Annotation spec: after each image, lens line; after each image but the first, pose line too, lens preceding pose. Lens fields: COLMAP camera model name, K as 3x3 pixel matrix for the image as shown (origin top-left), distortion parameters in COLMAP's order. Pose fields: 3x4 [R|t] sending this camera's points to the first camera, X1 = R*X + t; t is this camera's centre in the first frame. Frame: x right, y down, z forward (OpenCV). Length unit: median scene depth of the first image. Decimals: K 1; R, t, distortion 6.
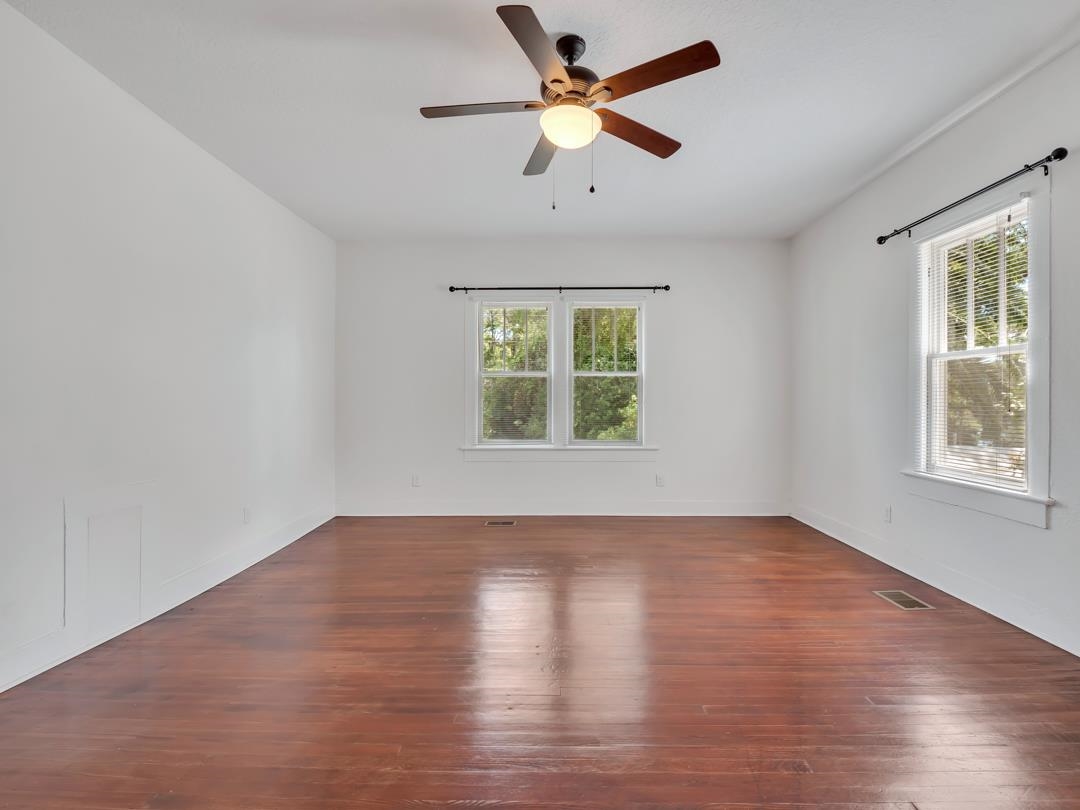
lens RADIAL K [[529.1, 0, 542.7], [0, 529.1, 401.8], [0, 0, 1]] dist [-0.014495, 0.000064]
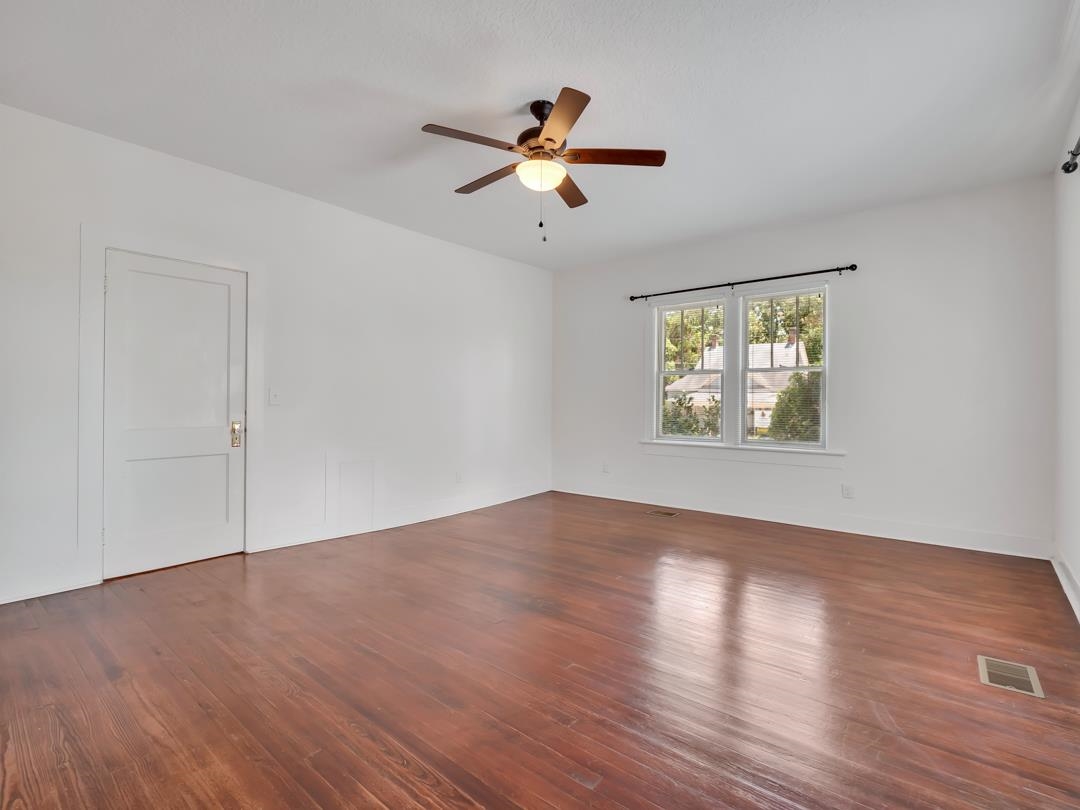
lens RADIAL K [[520.3, 0, 544.4], [0, 520.3, 395.4], [0, 0, 1]] dist [-0.016676, 0.000496]
pose [[0.776825, -0.002770, -0.629711, 0.491315], [-0.003643, 0.999954, -0.008894, 0.003180], [0.629706, 0.009203, 0.776779, 0.042015]]
